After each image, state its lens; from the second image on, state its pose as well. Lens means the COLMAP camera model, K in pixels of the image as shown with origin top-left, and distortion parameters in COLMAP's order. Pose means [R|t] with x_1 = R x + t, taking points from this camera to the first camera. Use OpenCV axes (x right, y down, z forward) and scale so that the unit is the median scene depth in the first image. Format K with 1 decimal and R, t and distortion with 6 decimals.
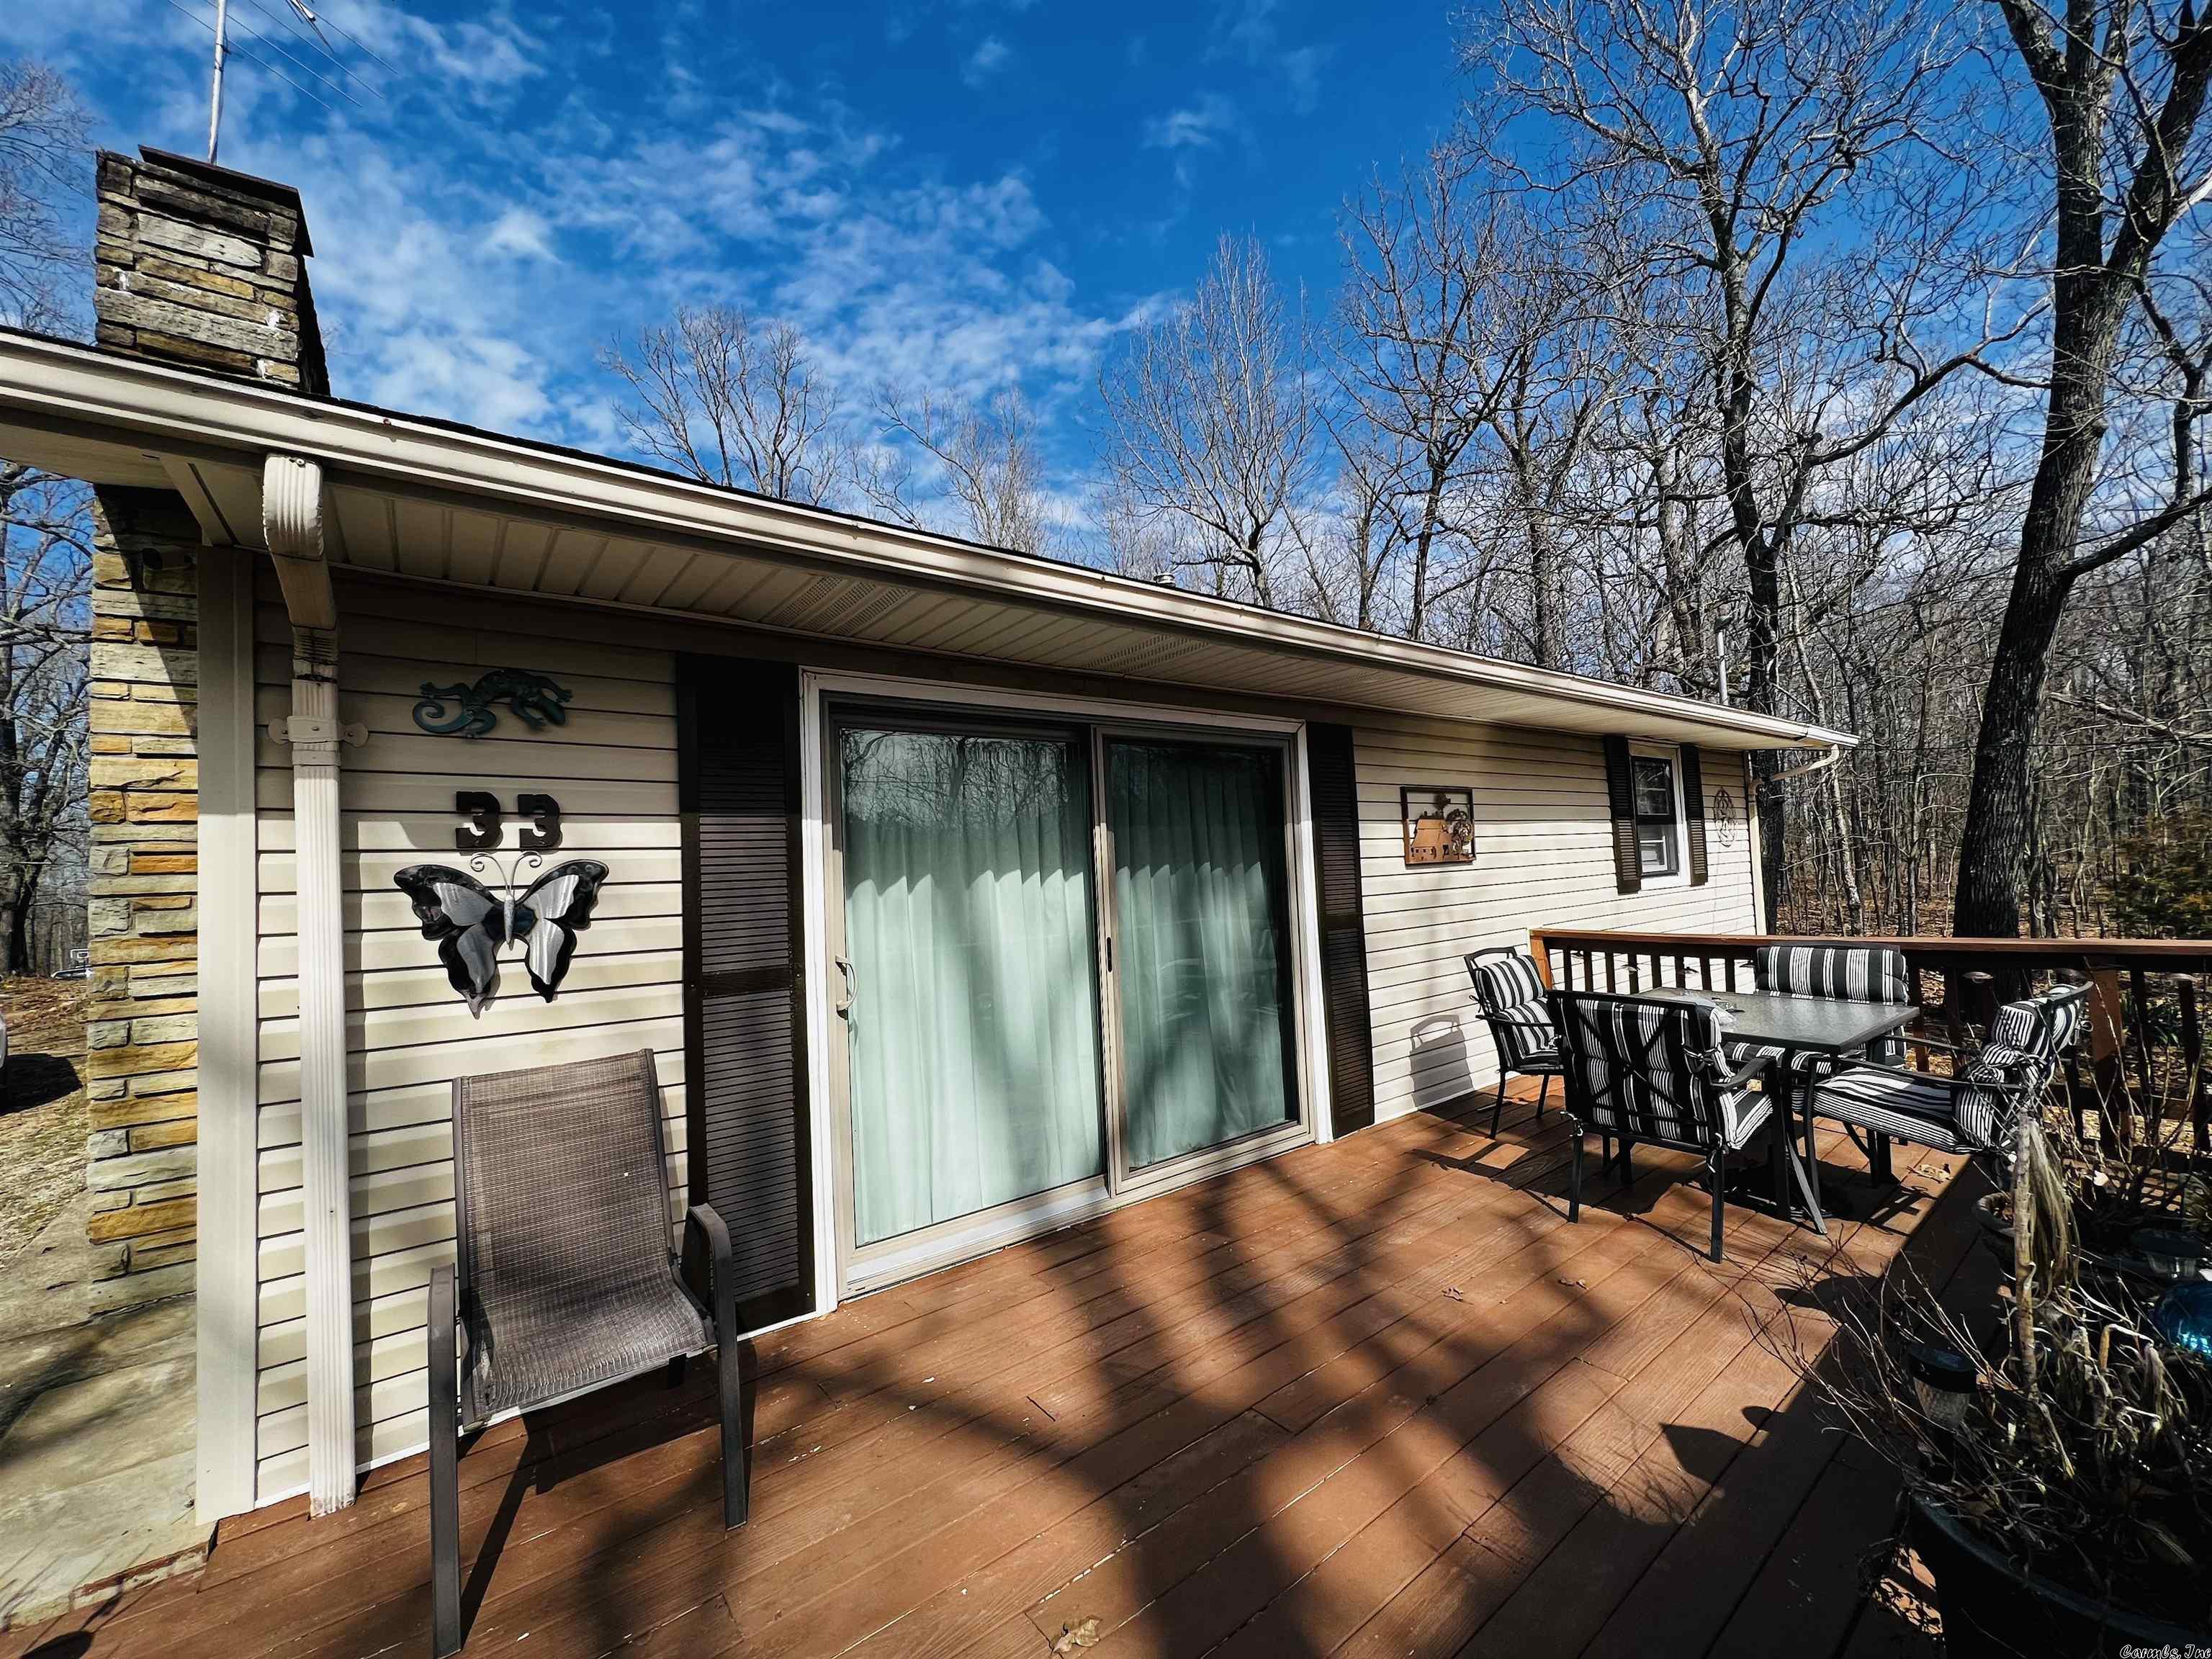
lens RADIAL K [[881.7, 0, 1107.8], [0, 881.7, 823.1], [0, 0, 1]] dist [-0.002174, 0.000017]
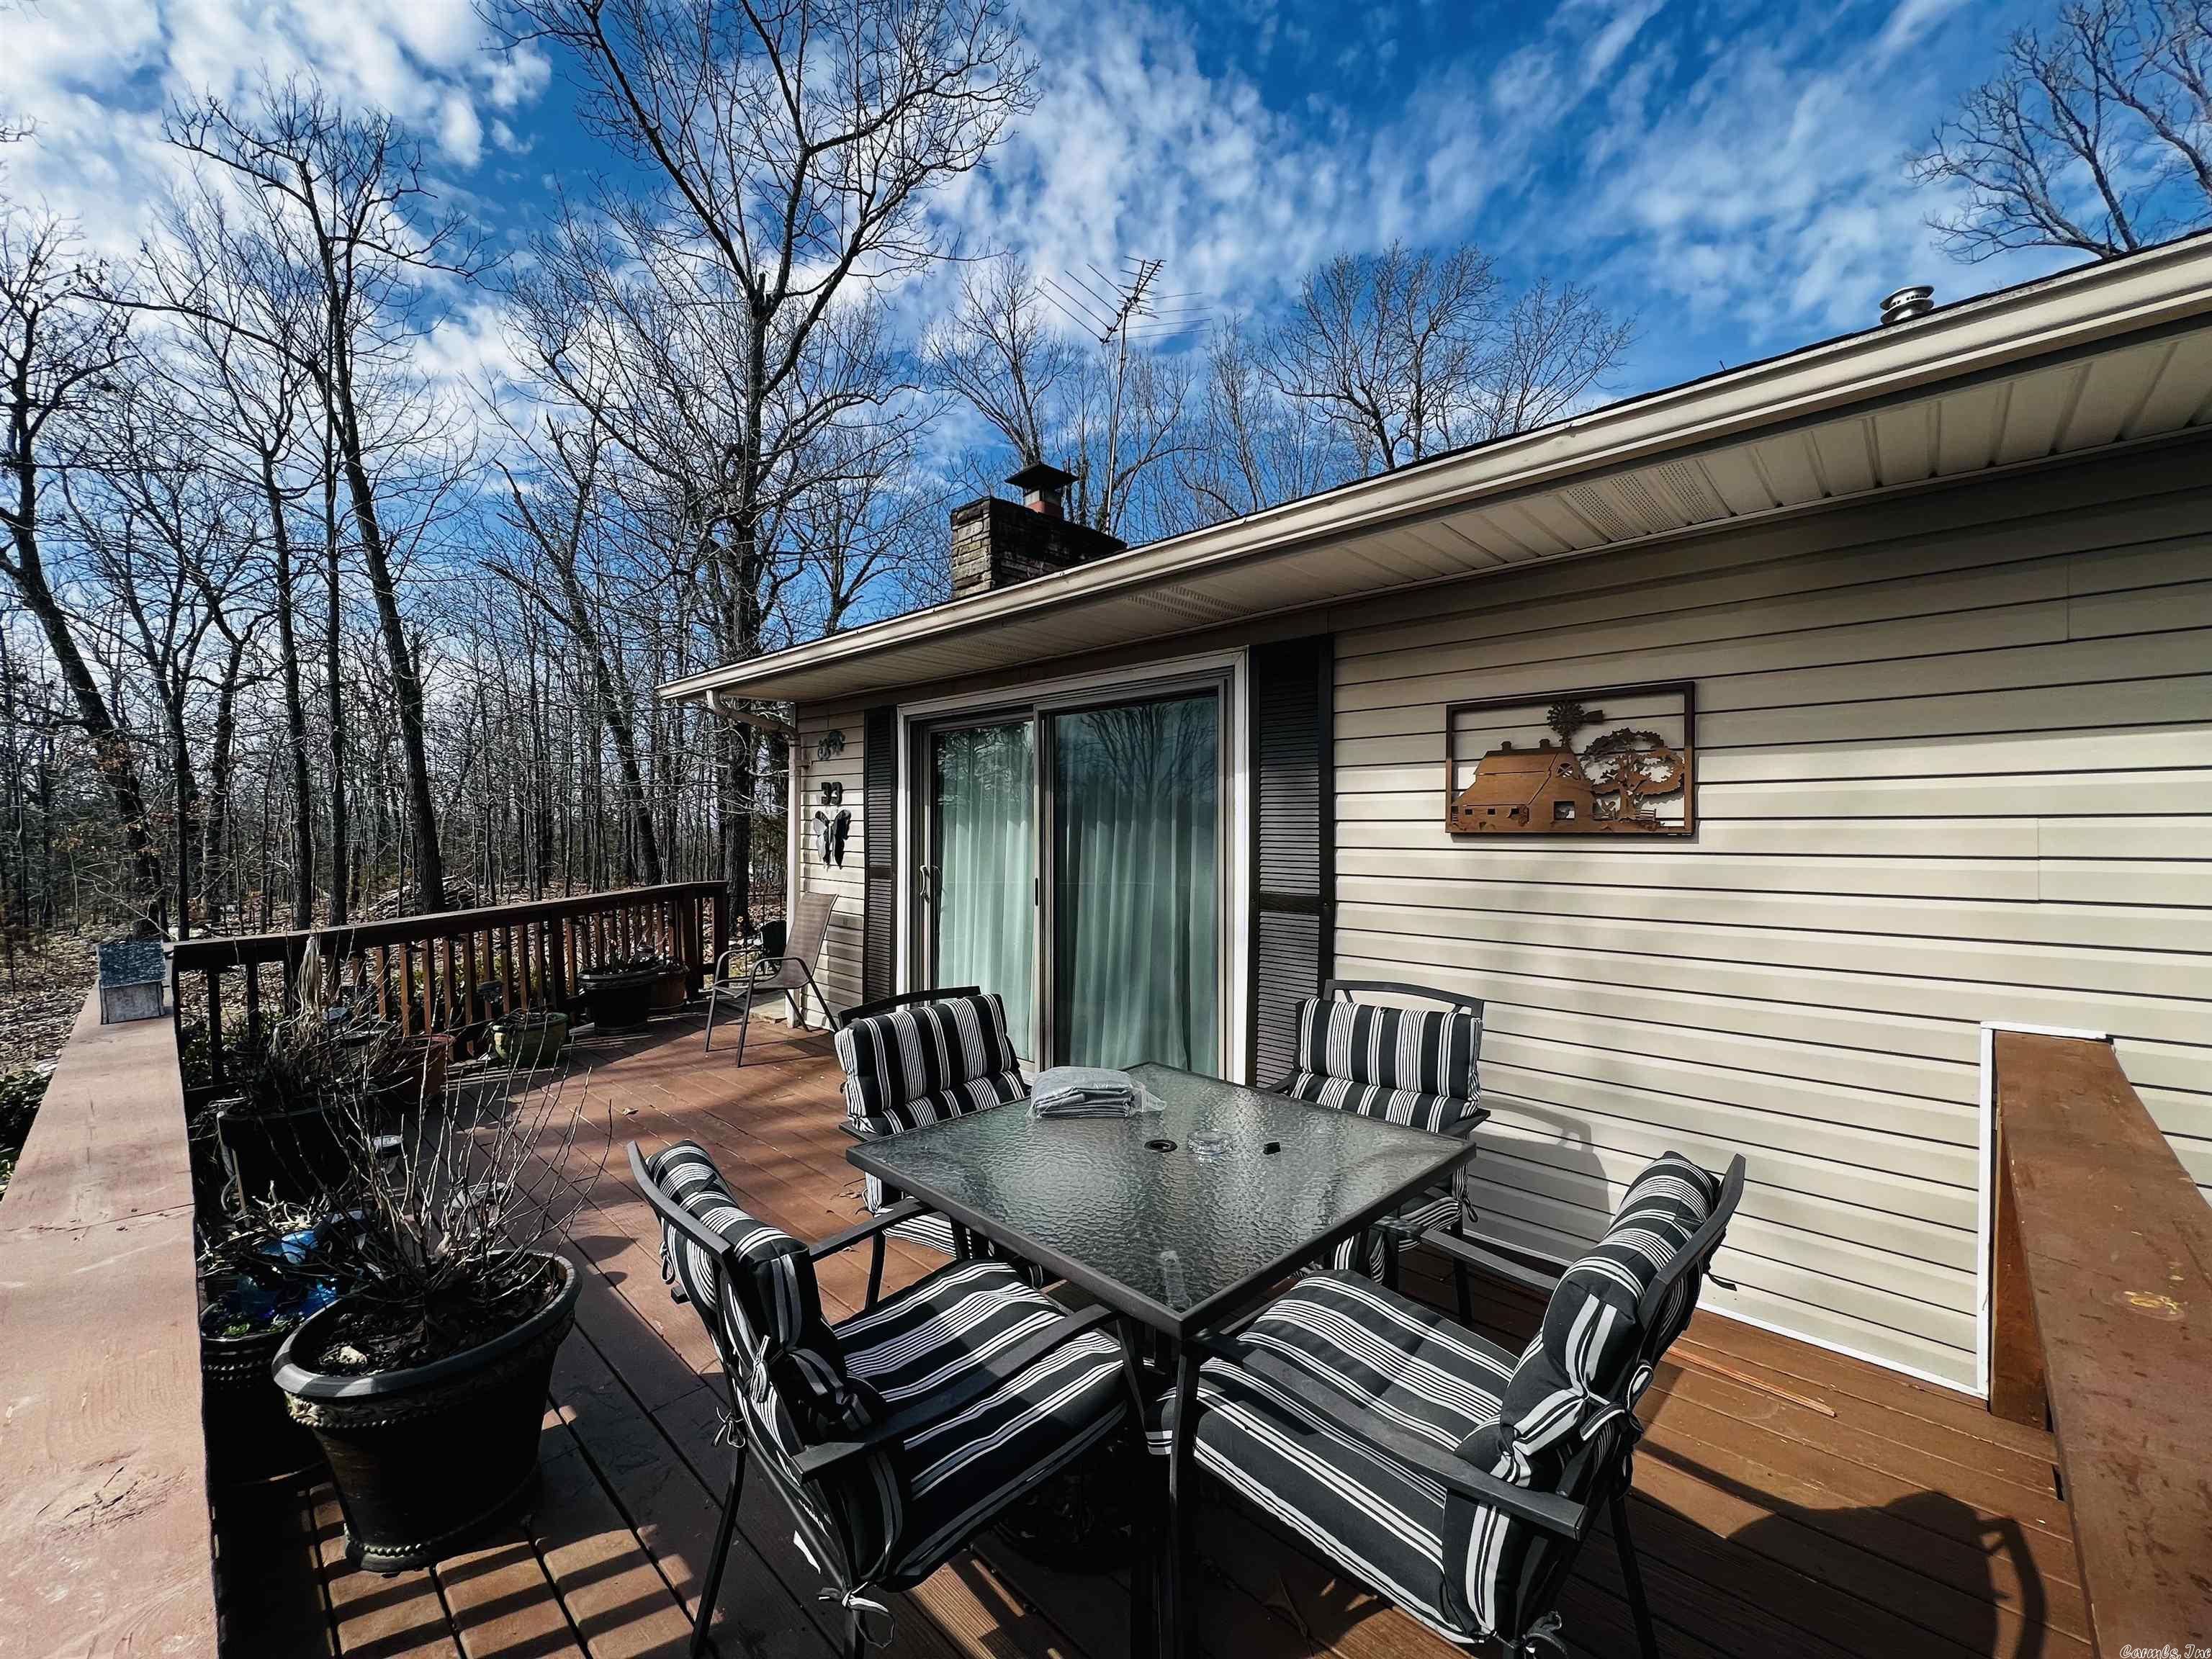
lens RADIAL K [[881.7, 0, 1117.1], [0, 881.7, 835.4], [0, 0, 1]] dist [-0.002174, 0.000017]
pose [[0.159996, 0.050511, -0.985824, 1.276929], [0.042810, 0.997395, 0.058052, 0.004156], [0.986189, -0.051491, 0.157417, 0.958493]]
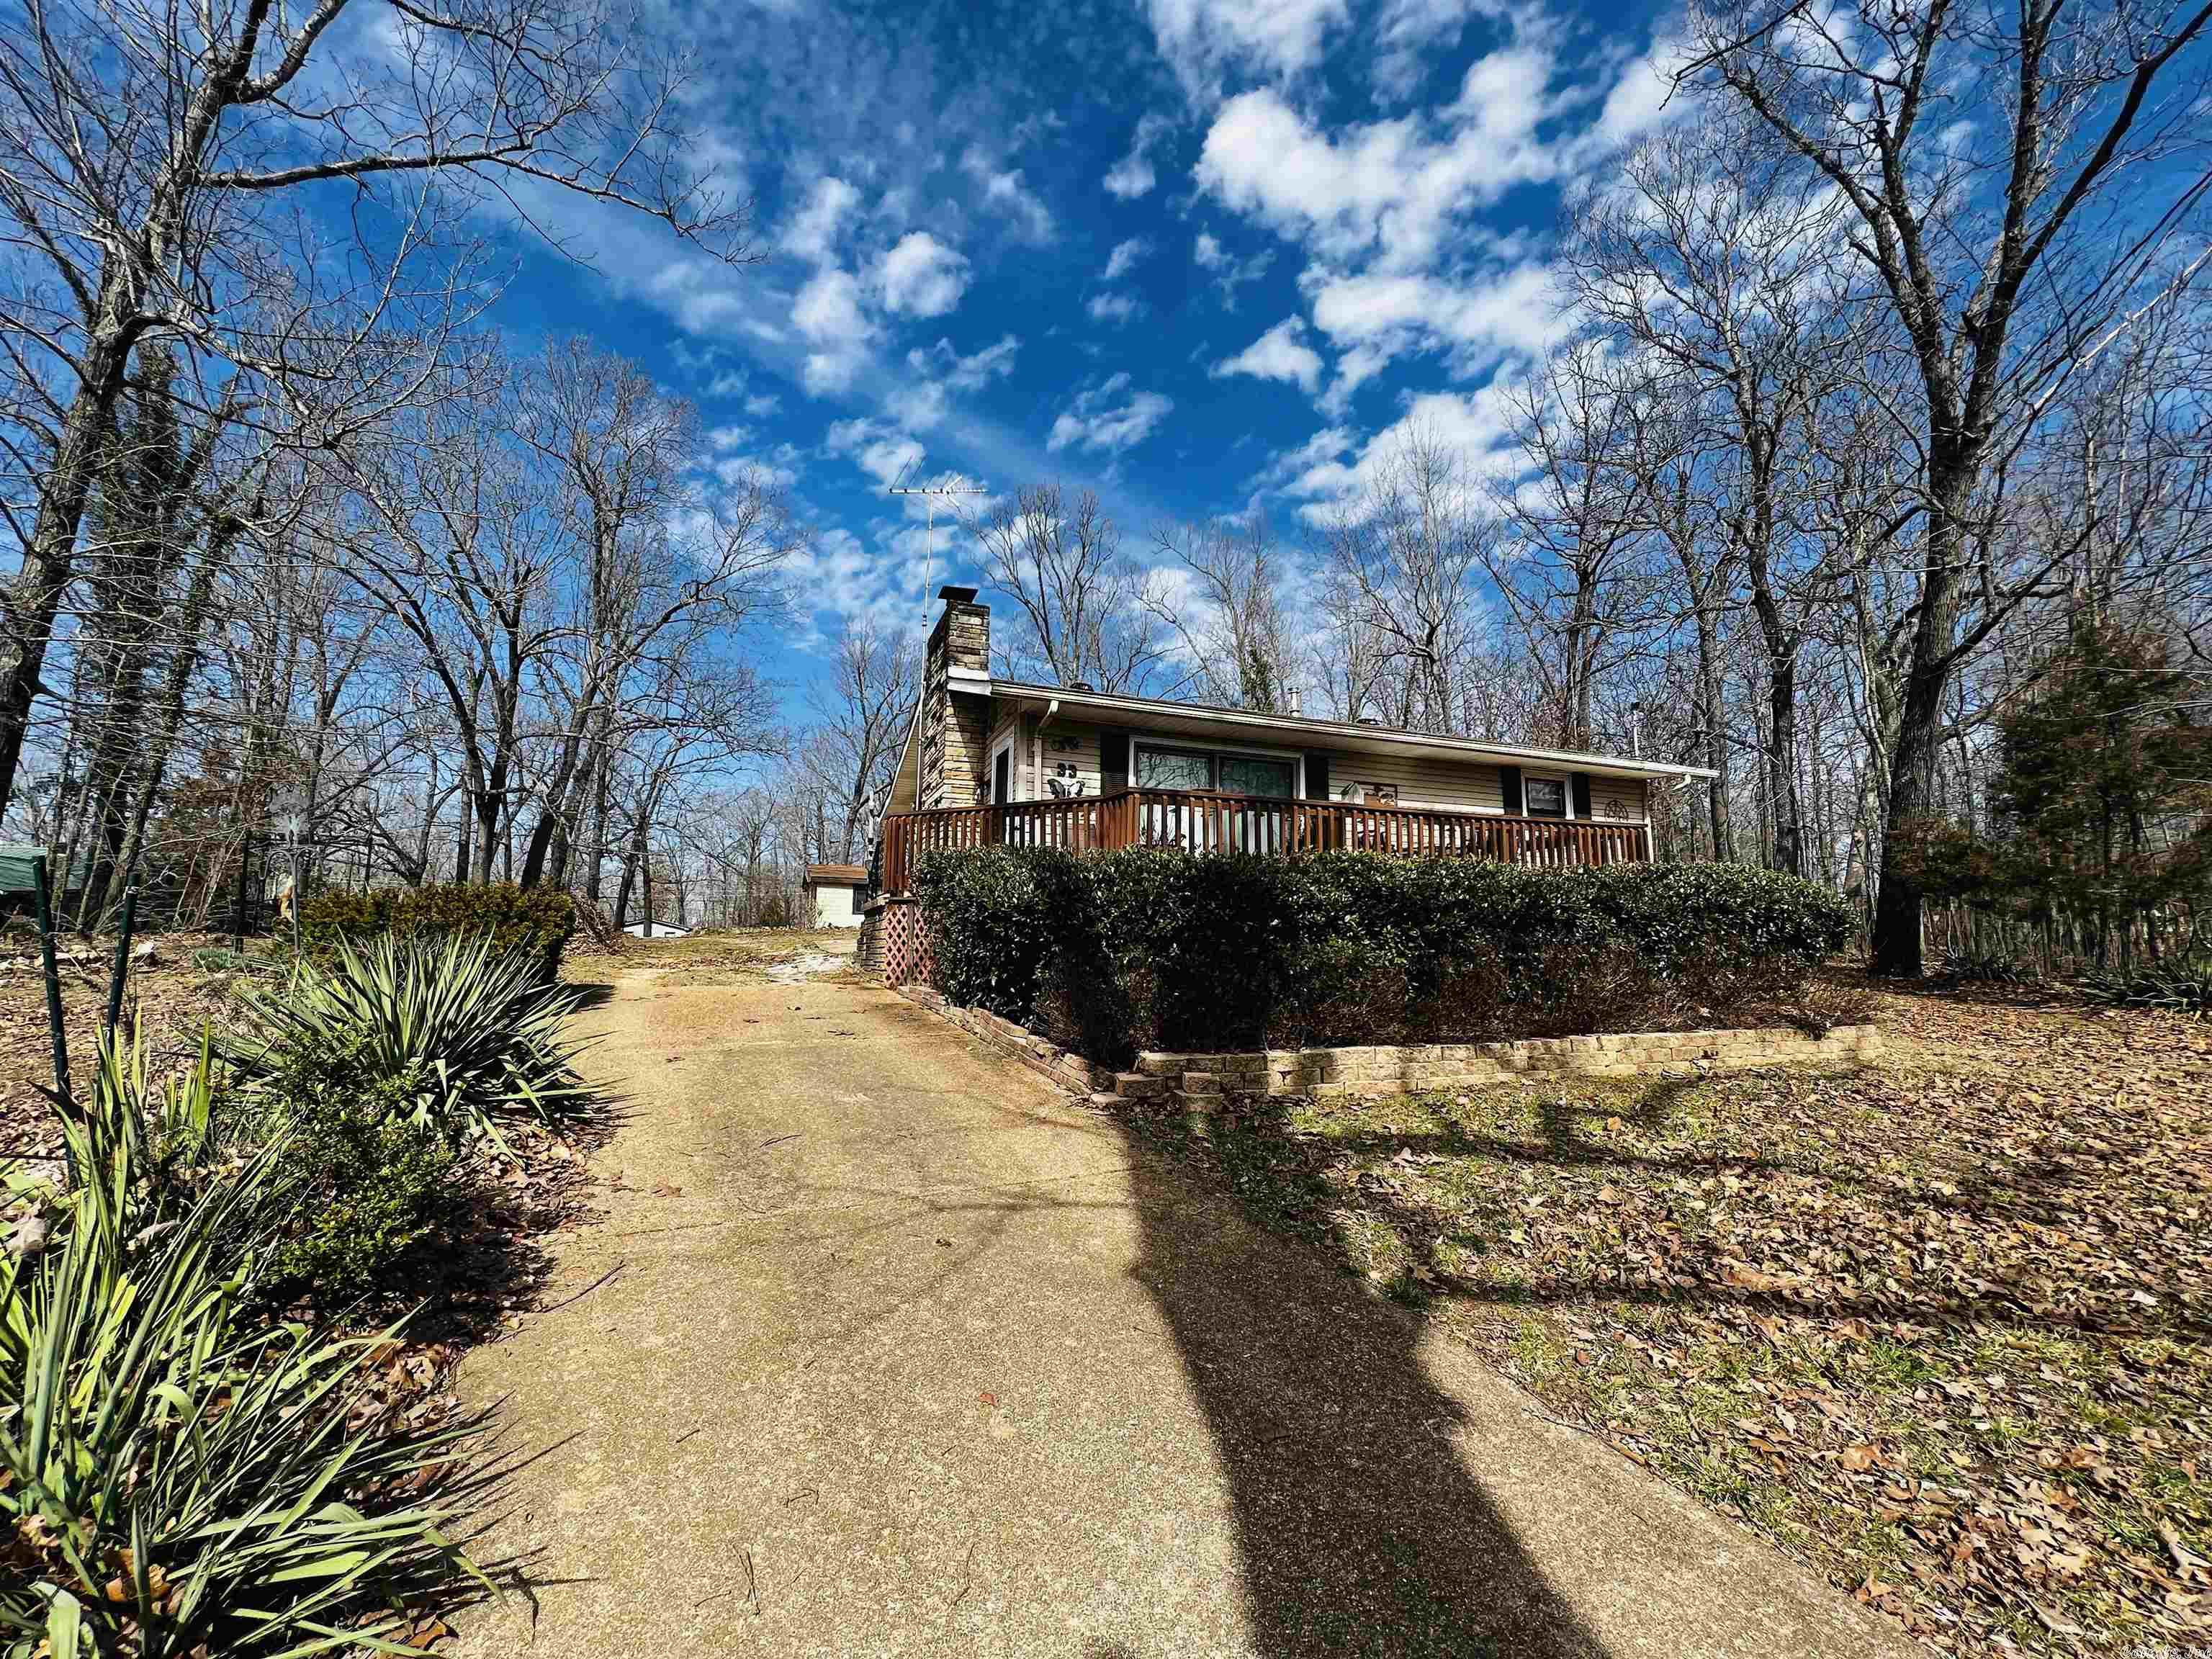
lens RADIAL K [[881.7, 0, 1108.2], [0, 881.7, 827.6], [0, 0, 1]] dist [-0.002174, 0.000017]
pose [[0.952889, 0.015498, -0.302923, 0.585833], [-0.037582, 0.997031, -0.067210, 0.393188], [0.300982, 0.075428, 0.950642, -2.134018]]
